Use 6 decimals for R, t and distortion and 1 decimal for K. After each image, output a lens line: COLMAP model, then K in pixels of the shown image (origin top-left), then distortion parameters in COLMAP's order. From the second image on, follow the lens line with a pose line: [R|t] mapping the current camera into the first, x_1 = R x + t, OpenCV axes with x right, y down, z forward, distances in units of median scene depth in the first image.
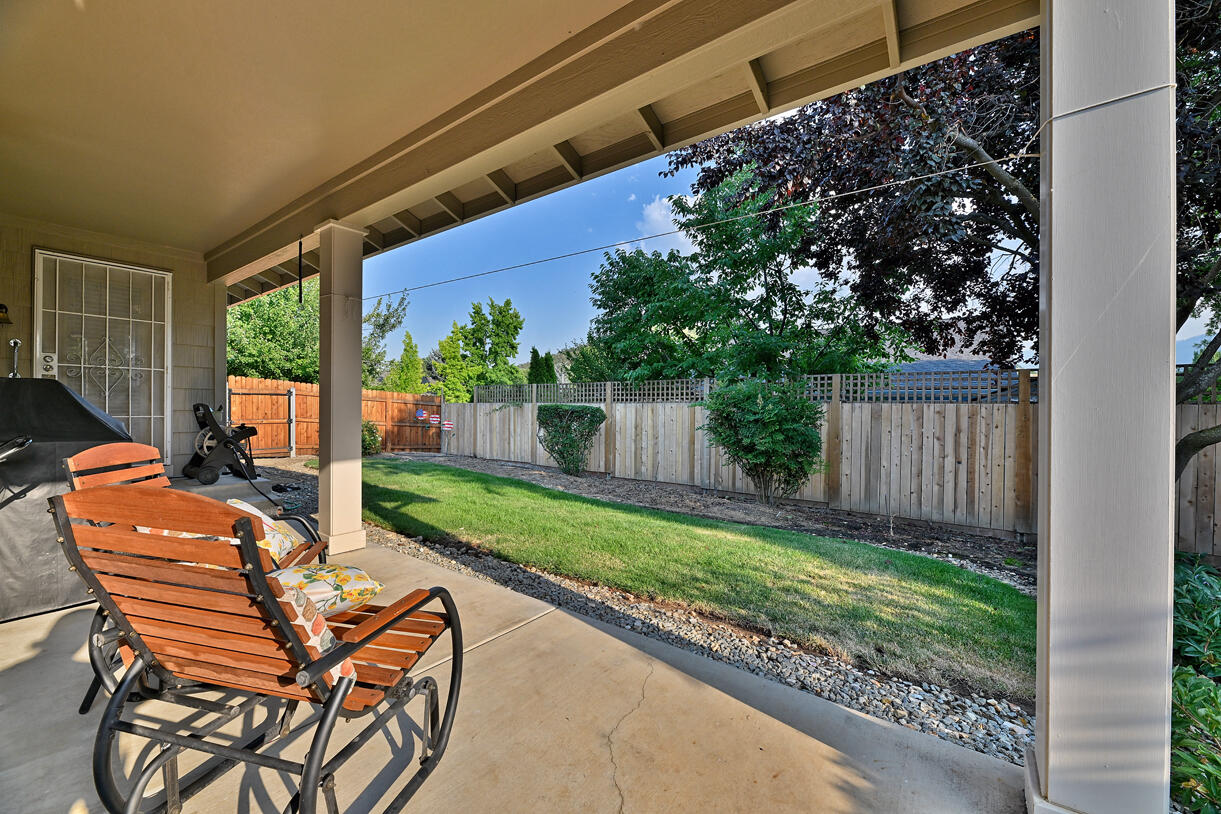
lens RADIAL K [[493.4, 0, 610.2], [0, 493.4, 409.6], [0, 0, 1]] dist [-0.003700, -0.000949]
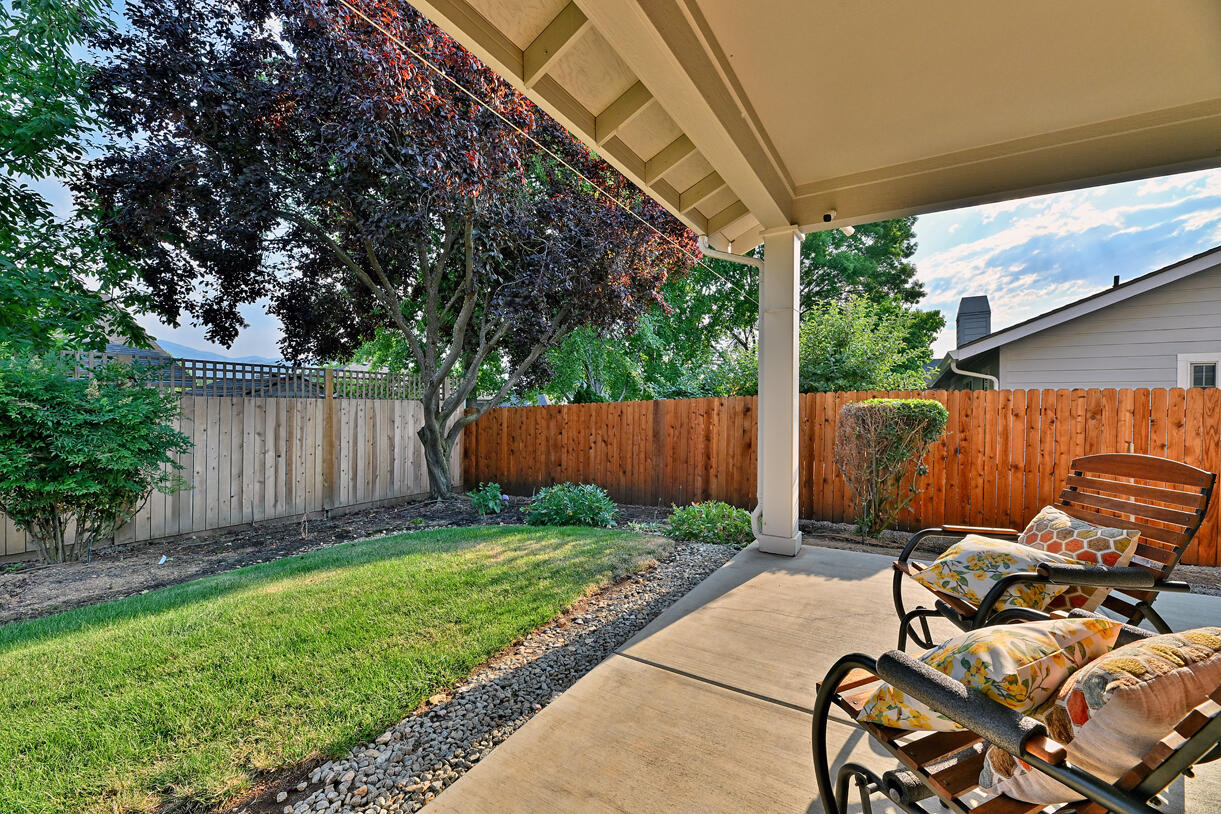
lens RADIAL K [[493.4, 0, 607.0], [0, 493.4, 405.7], [0, 0, 1]] dist [-0.003700, -0.000949]
pose [[-0.077902, -0.008045, 0.996929, -0.362564], [-0.003241, 0.999964, 0.007816, -0.006793], [-0.996956, -0.002622, -0.077925, 0.423455]]
